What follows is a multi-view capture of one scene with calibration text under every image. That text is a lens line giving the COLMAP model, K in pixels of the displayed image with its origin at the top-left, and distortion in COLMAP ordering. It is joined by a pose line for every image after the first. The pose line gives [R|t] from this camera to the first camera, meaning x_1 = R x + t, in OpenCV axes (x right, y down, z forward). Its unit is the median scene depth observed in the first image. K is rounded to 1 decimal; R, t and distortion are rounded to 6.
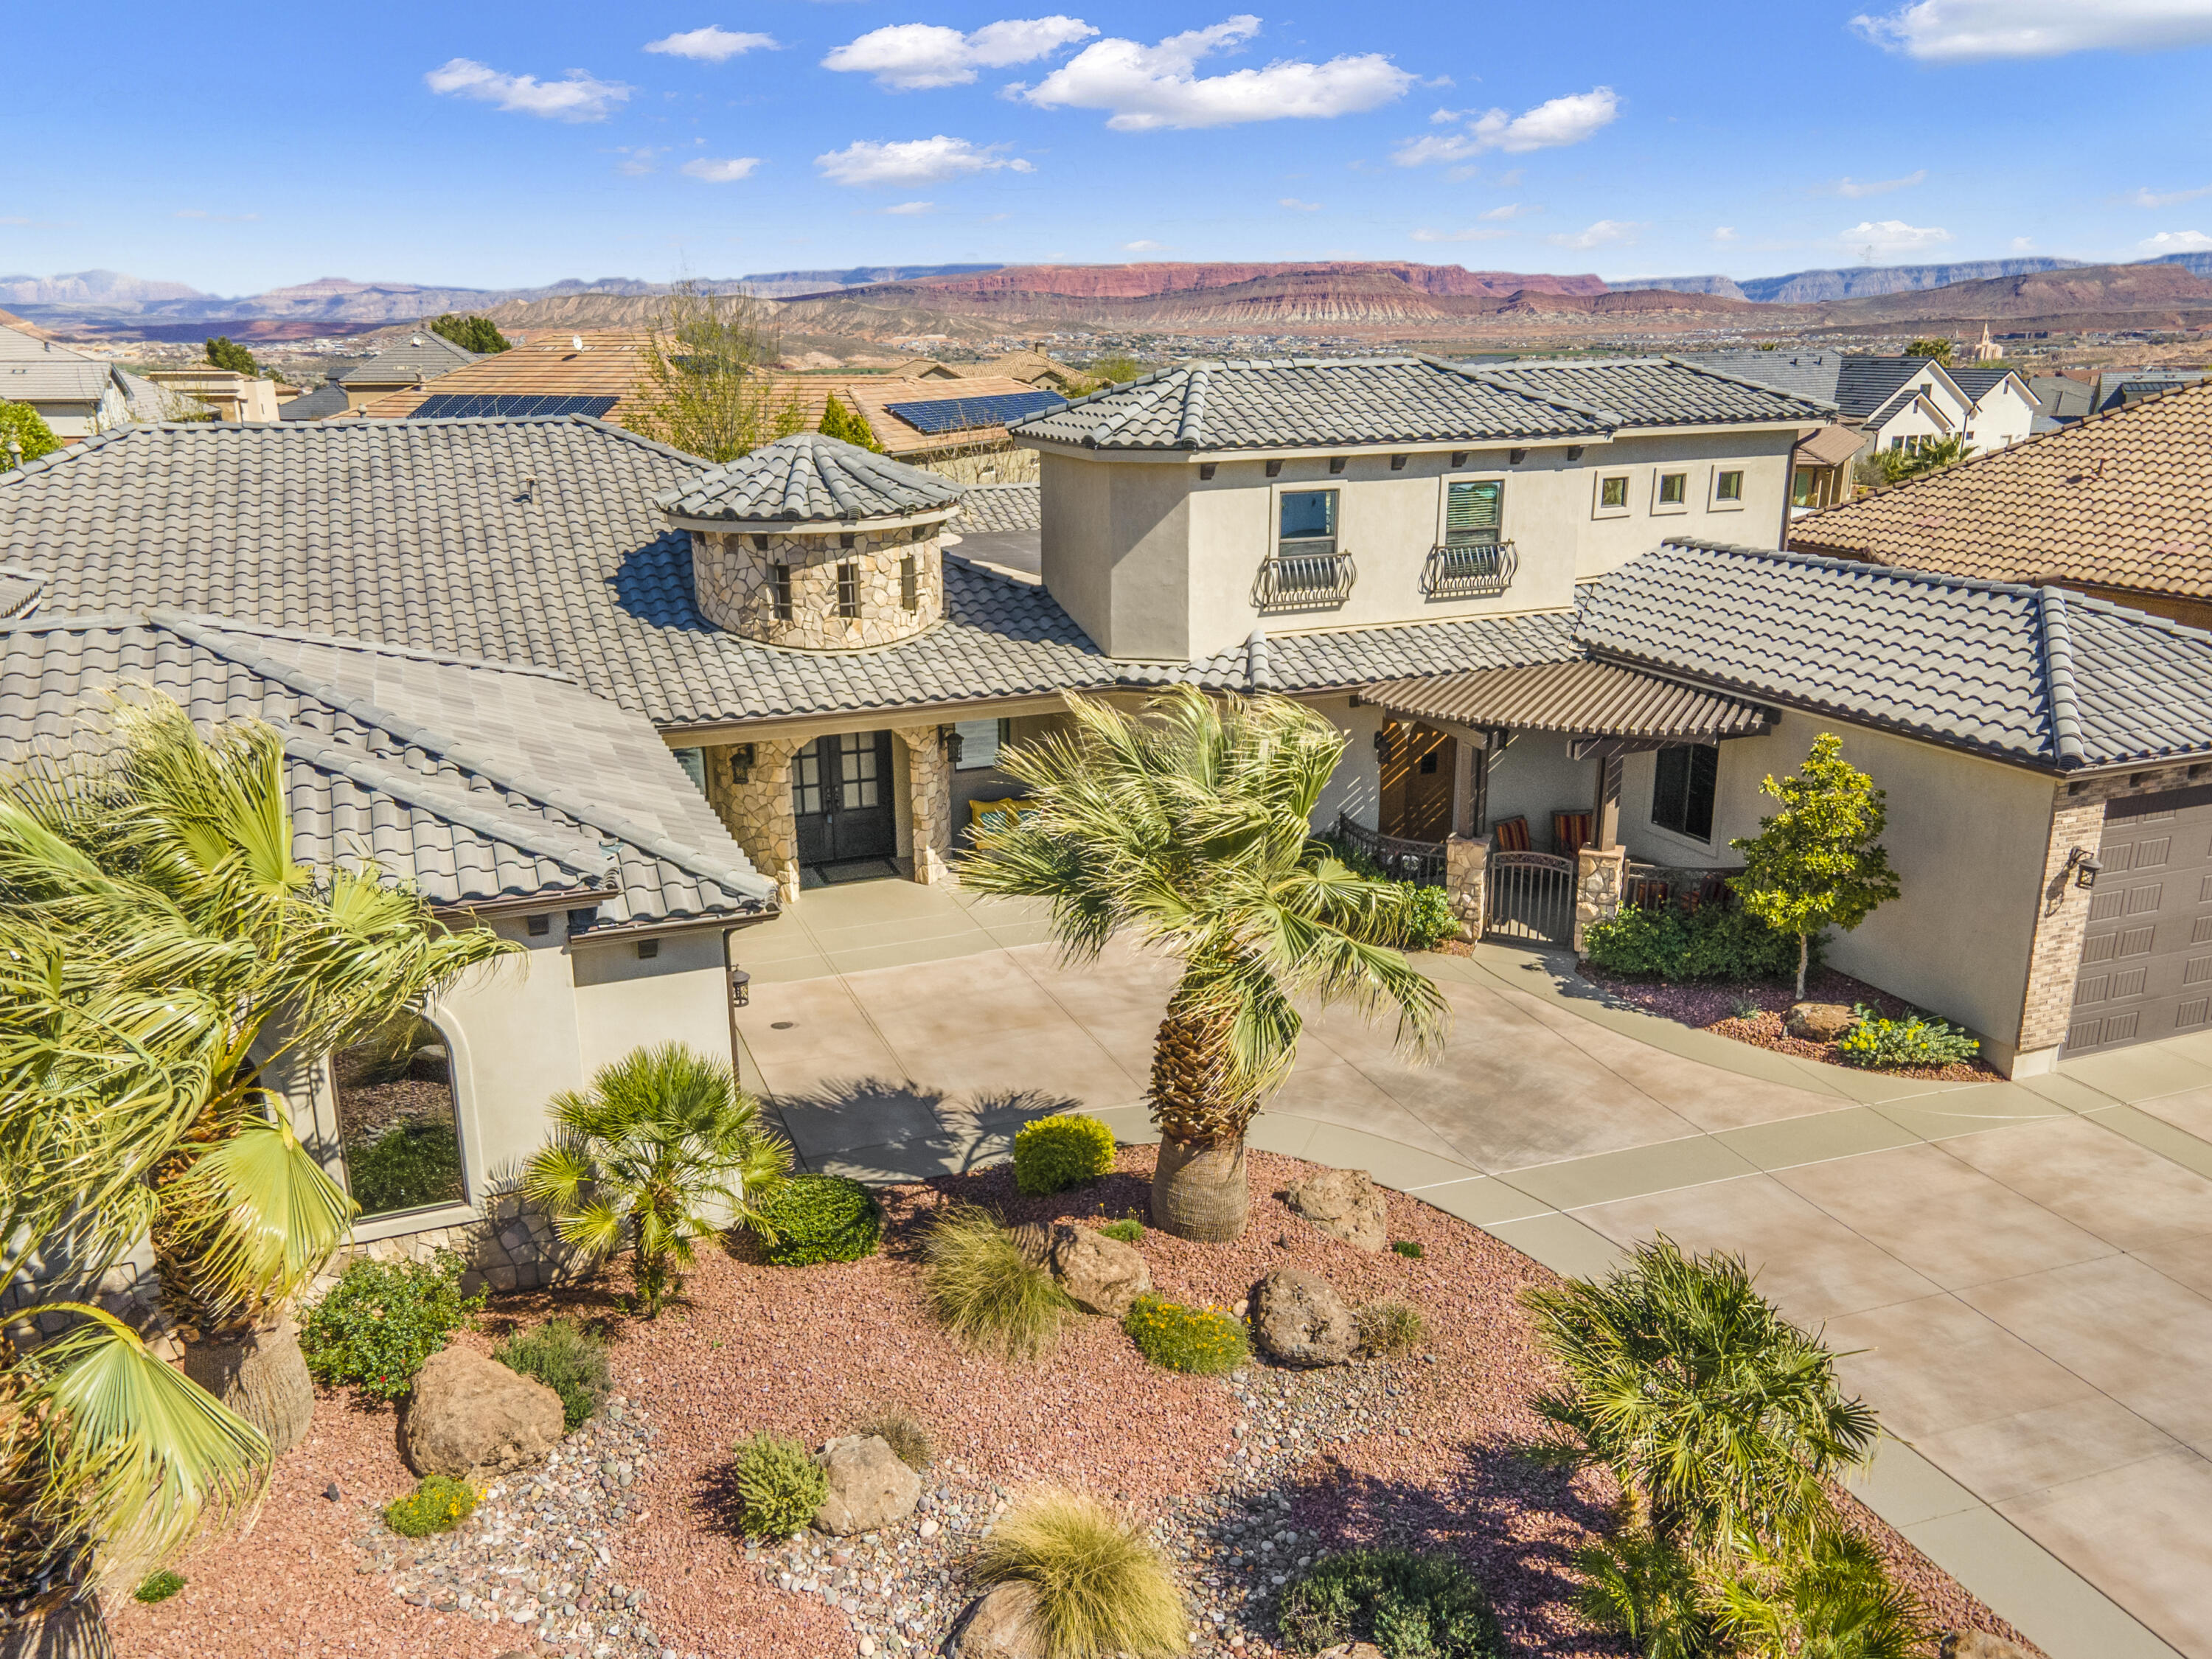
lens RADIAL K [[1683.7, 0, 1082.1], [0, 1683.7, 841.8], [0, 0, 1]] dist [0.035673, 0.004676]
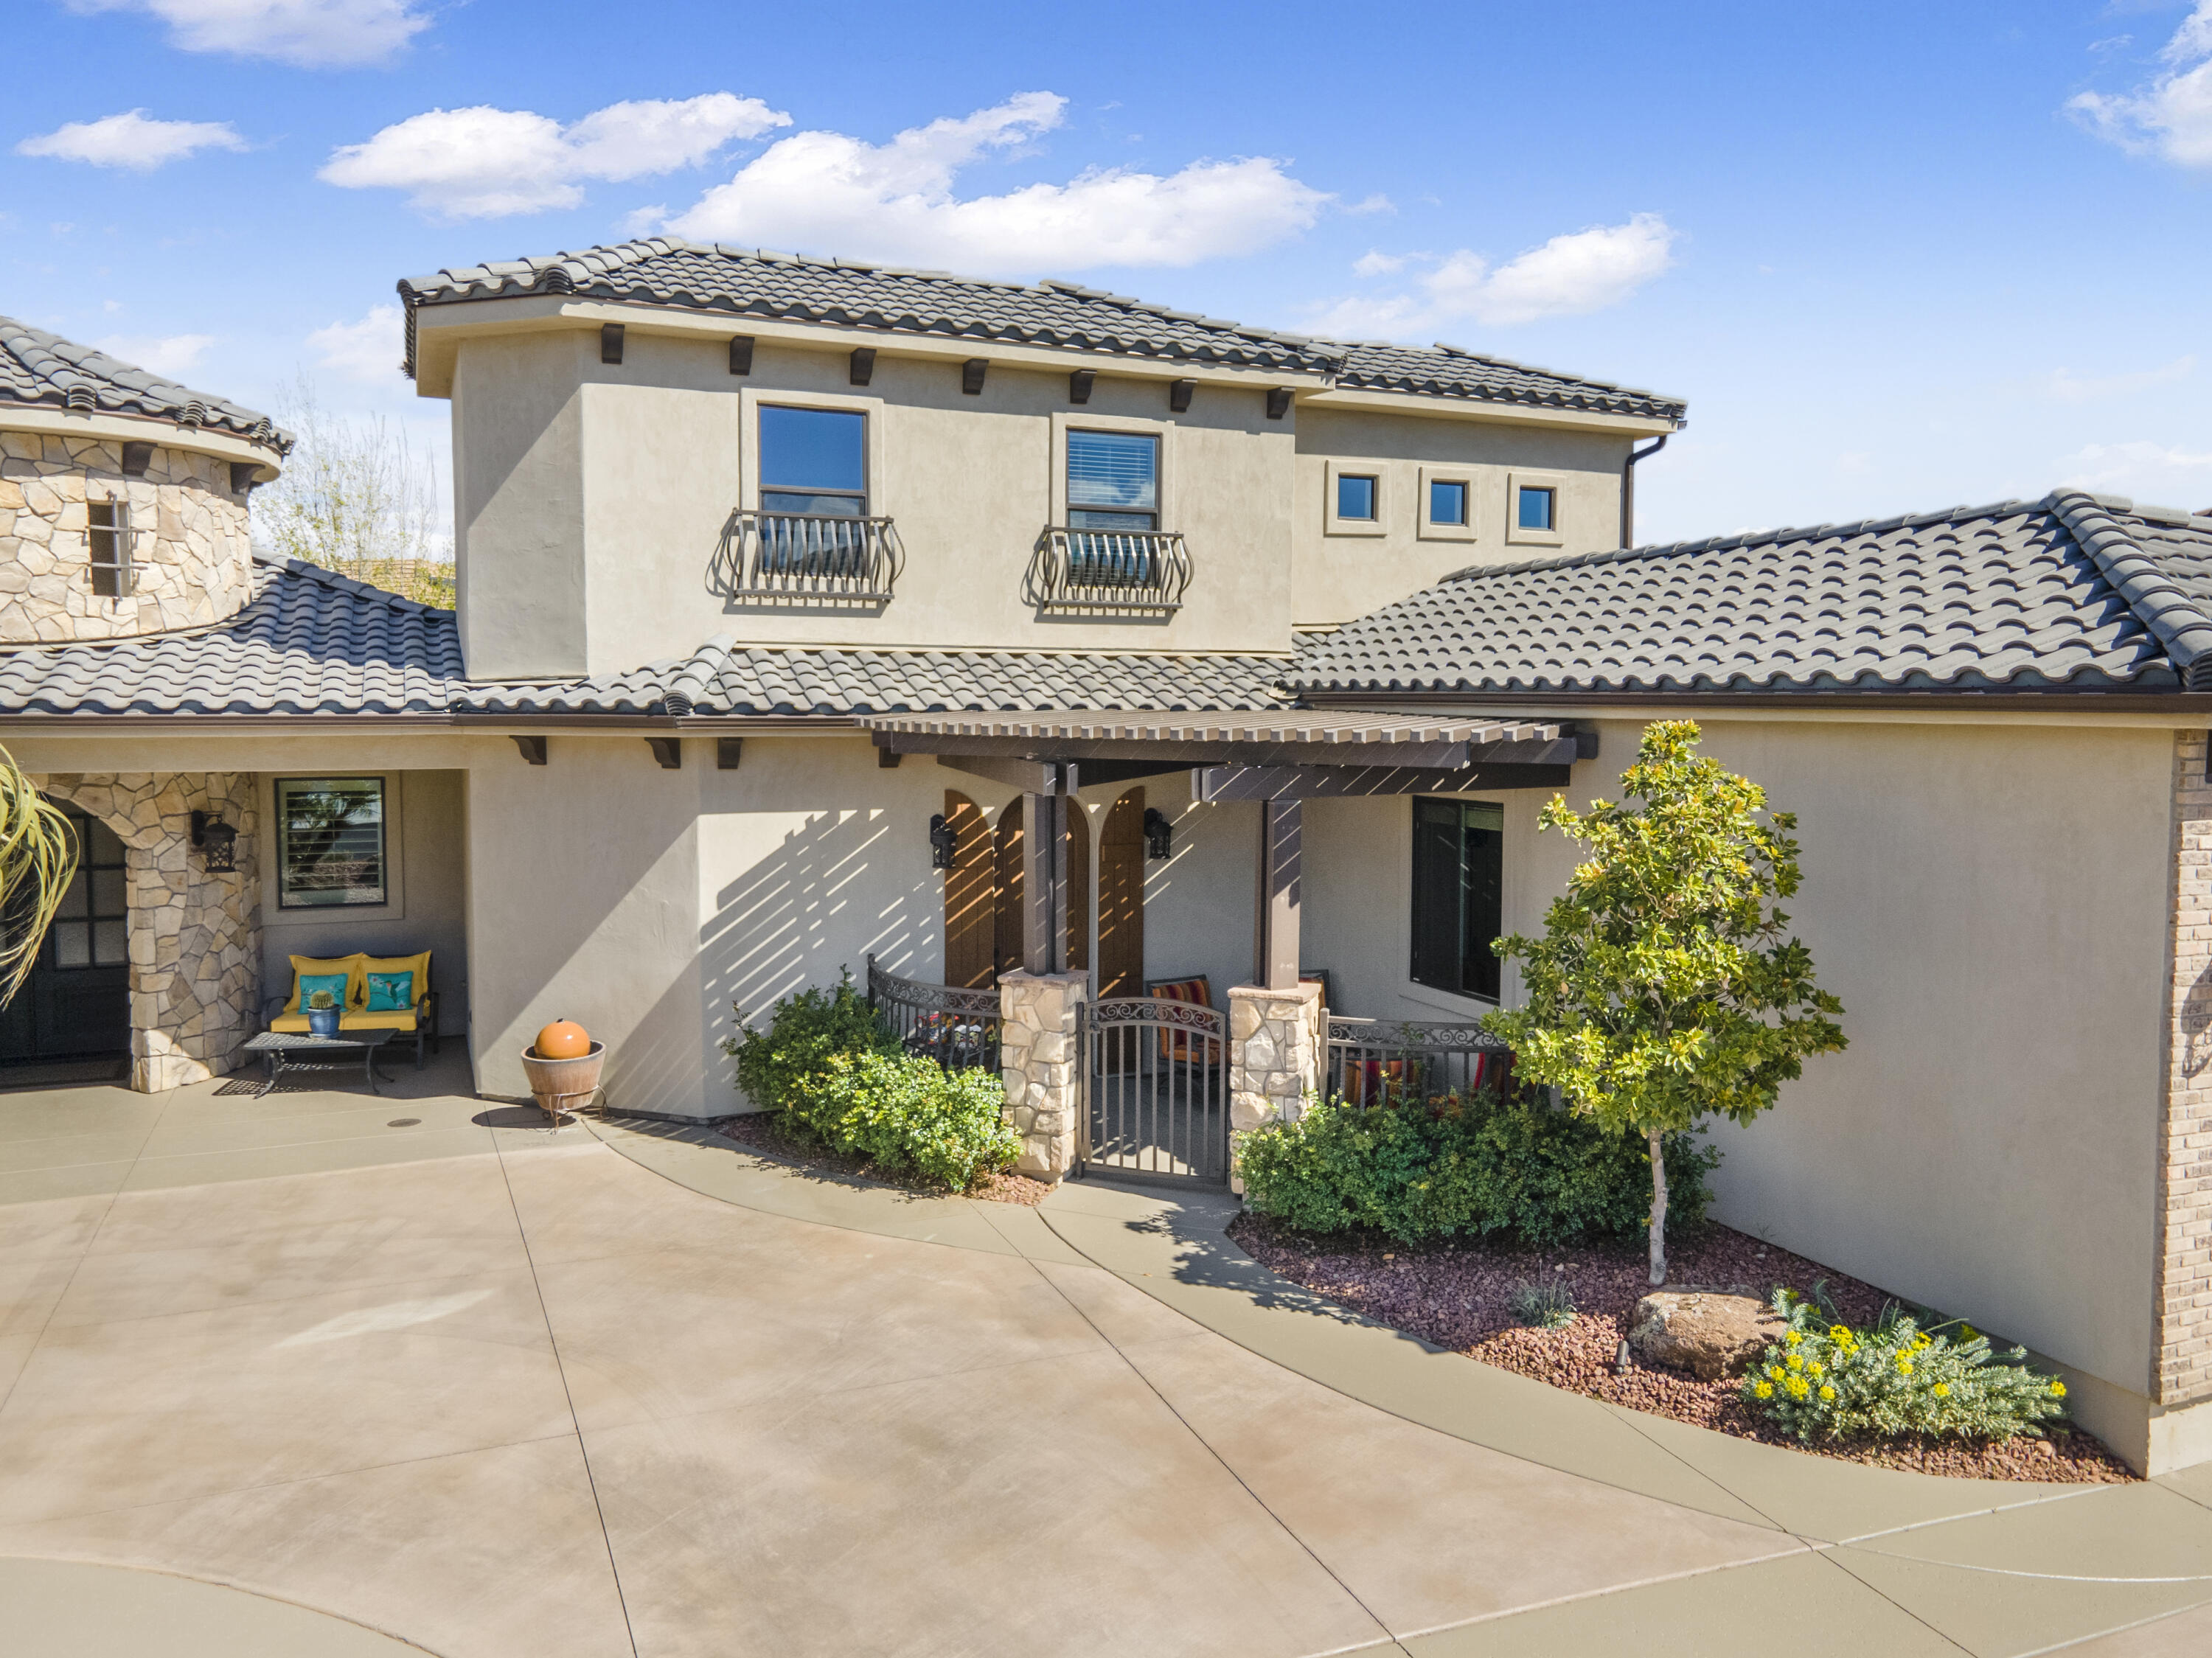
lens RADIAL K [[1618.7, 0, 1112.4], [0, 1618.7, 815.1], [0, 0, 1]] dist [0.033900, 0.015116]
pose [[0.999270, 0.014833, 0.035193, 0.232745], [-0.006569, 0.974517, -0.224219, 0.062572], [-0.037622, 0.223824, 0.973903, 0.492056]]
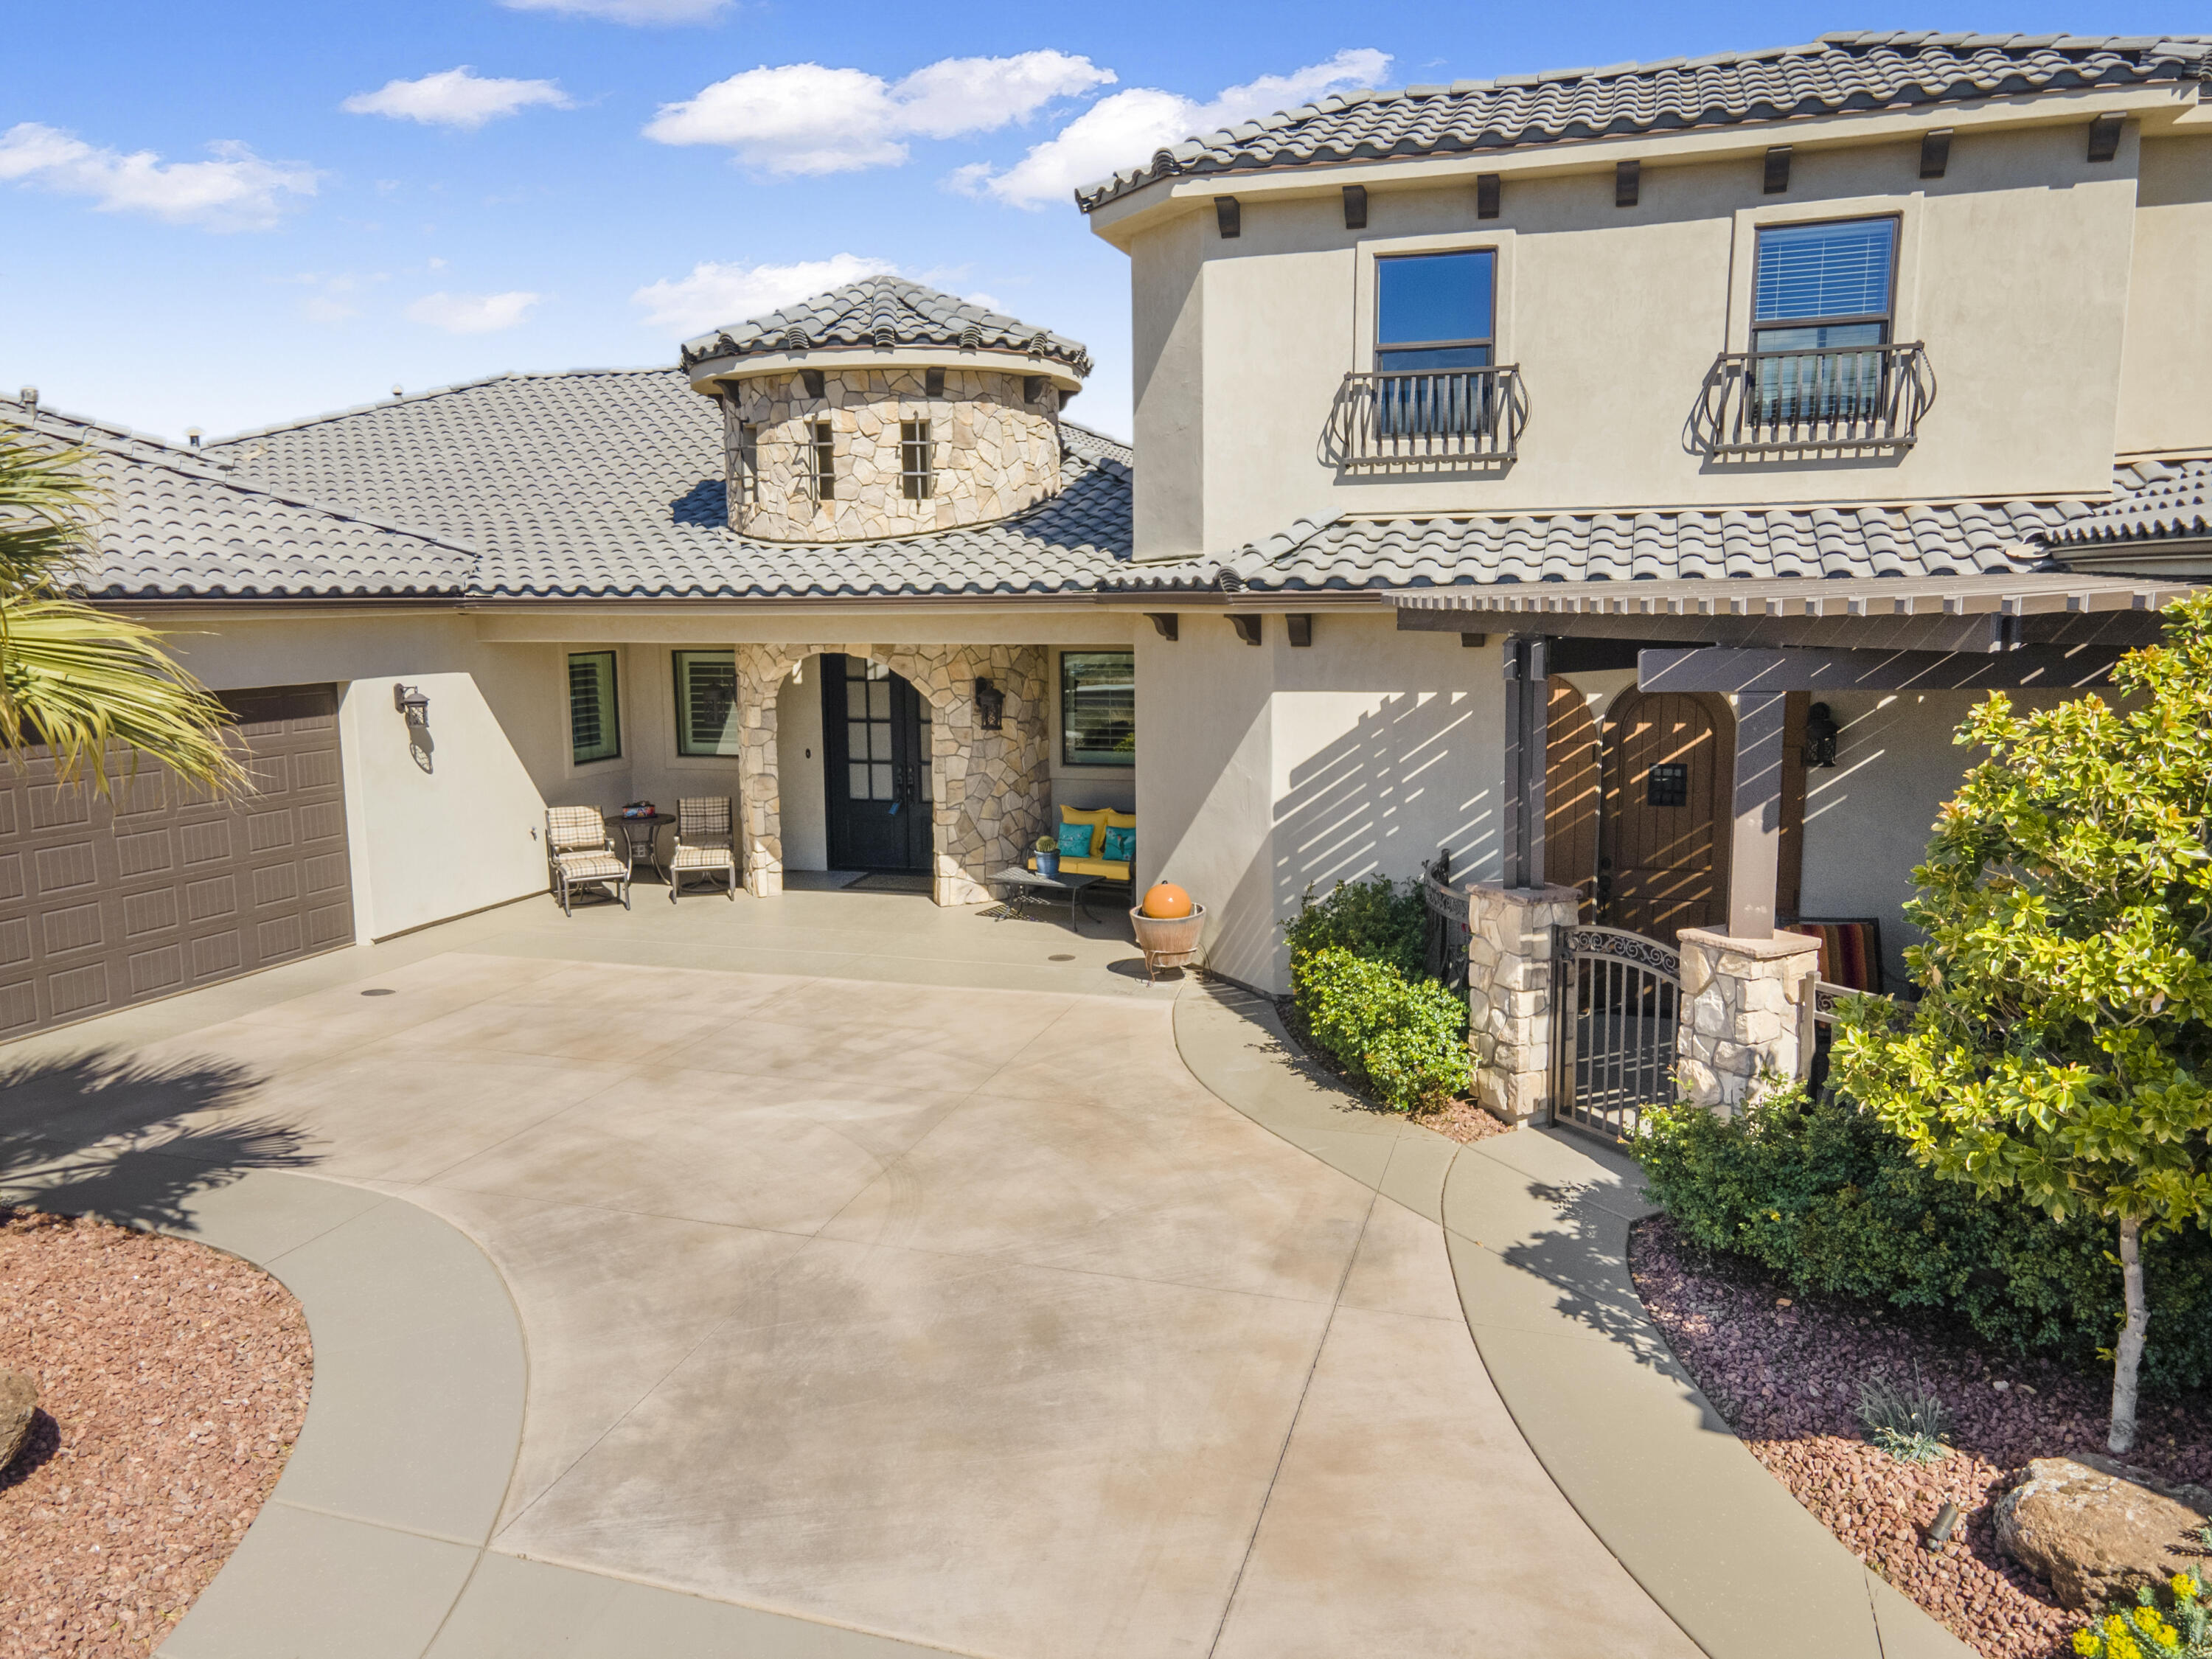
lens RADIAL K [[1618.8, 0, 1112.4], [0, 1618.8, 815.6], [0, 0, 1]] dist [0.033900, 0.015116]
pose [[0.778554, 0.092541, -0.620717, 0.416073], [-0.182589, 0.979683, -0.082960, 0.035182], [0.600428, 0.177924, 0.779634, 0.584918]]
